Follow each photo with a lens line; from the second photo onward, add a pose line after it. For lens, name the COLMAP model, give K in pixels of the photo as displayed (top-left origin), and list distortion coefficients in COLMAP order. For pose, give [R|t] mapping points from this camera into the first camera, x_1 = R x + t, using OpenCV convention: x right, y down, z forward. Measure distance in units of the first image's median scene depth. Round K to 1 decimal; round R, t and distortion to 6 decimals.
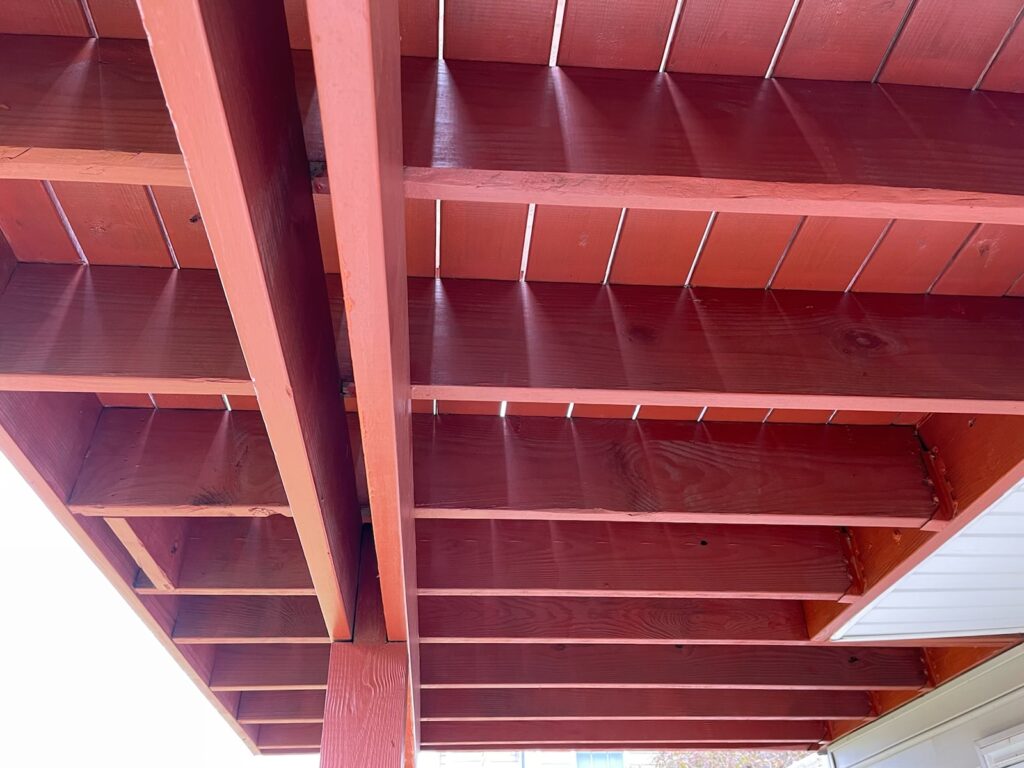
lens RADIAL K [[758.5, 0, 512.0], [0, 758.5, 384.0], [0, 0, 1]] dist [0.052453, -0.073796]
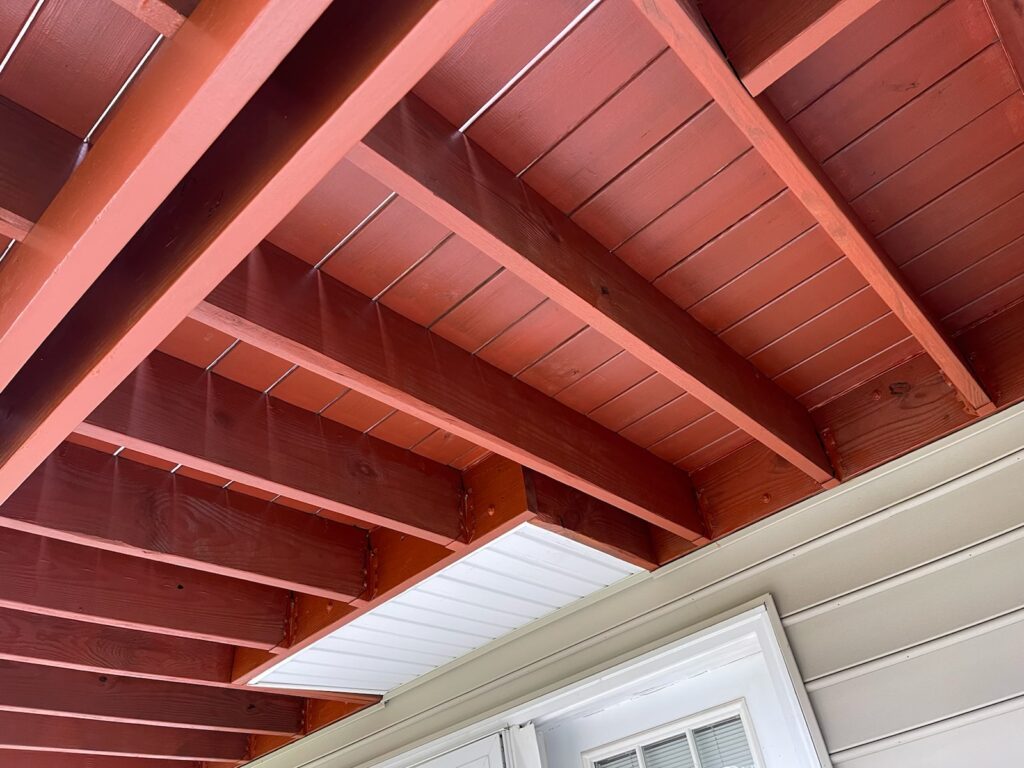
lens RADIAL K [[758.5, 0, 512.0], [0, 758.5, 384.0], [0, 0, 1]] dist [0.052453, -0.073796]
pose [[0.732535, 0.340888, 0.589226, -0.204084], [-0.291254, 0.939304, -0.181328, -0.022486], [-0.615275, -0.038786, 0.787358, -0.263775]]
